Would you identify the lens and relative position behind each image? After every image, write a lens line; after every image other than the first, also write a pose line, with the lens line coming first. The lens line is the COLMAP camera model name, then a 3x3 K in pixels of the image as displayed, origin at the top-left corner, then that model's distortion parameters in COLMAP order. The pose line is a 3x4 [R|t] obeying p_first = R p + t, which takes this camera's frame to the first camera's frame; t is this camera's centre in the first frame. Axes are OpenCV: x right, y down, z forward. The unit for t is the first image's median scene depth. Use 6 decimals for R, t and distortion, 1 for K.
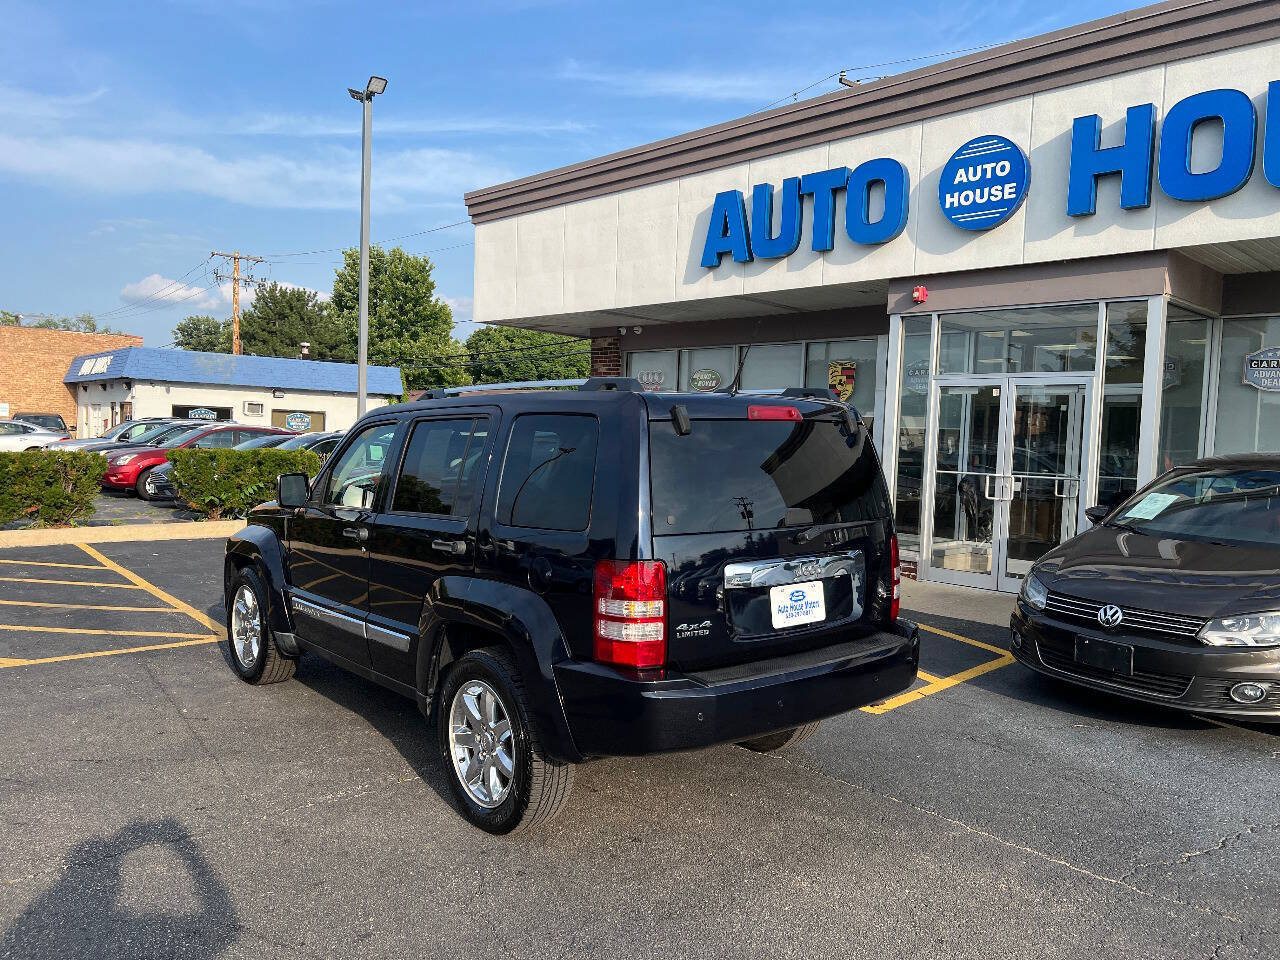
lens RADIAL K [[967.3, 0, 649.8], [0, 967.3, 488.2], [0, 0, 1]] dist [0.052595, -0.062885]
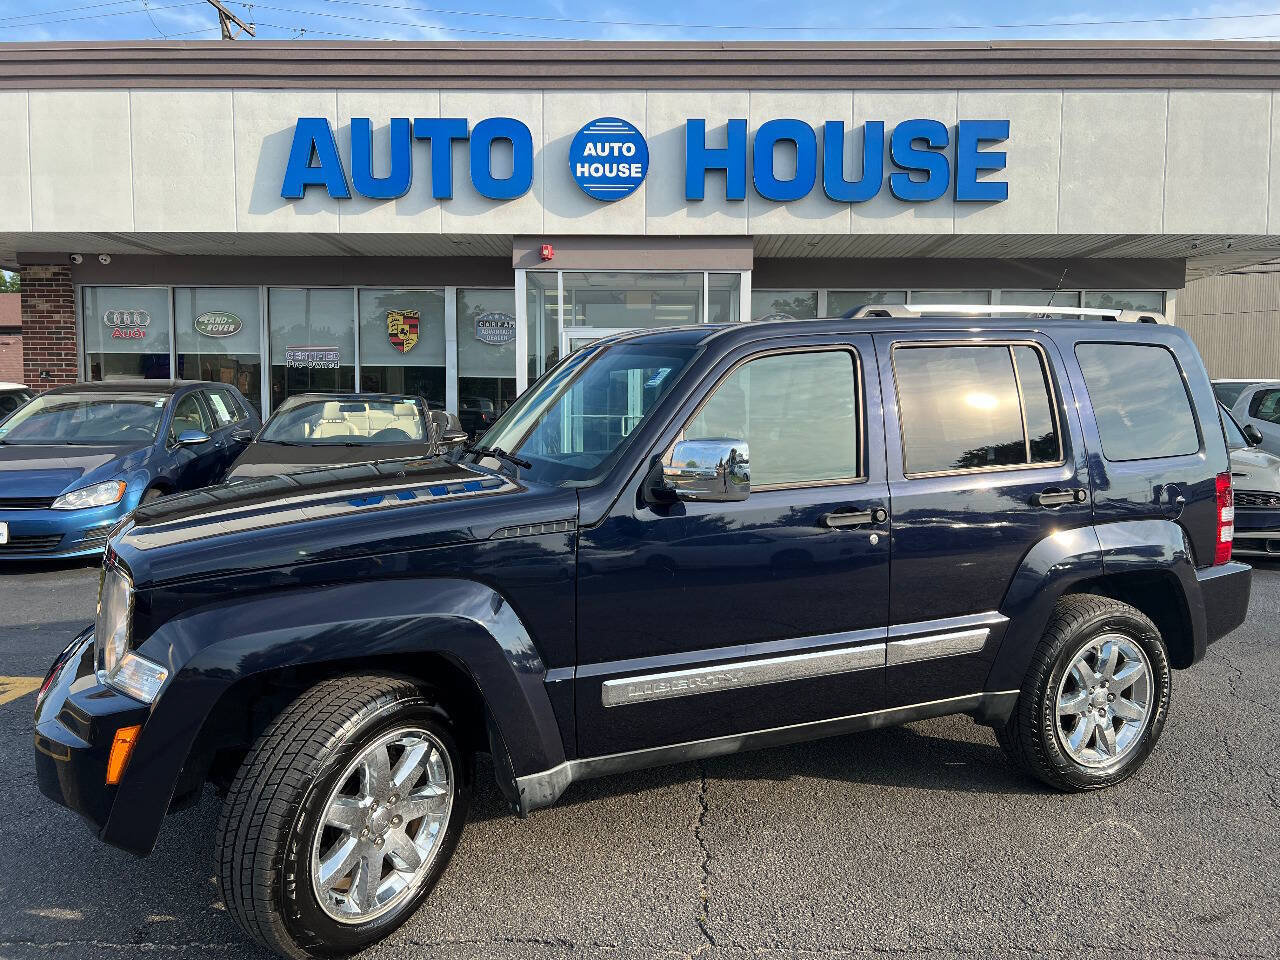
lens RADIAL K [[967.3, 0, 651.1], [0, 967.3, 477.5], [0, 0, 1]] dist [0.052595, -0.062885]
pose [[0.707434, -0.081941, 0.702013, -0.450627], [0.057749, 0.996637, 0.058135, -0.004195], [-0.704416, -0.000586, 0.709787, 0.154941]]
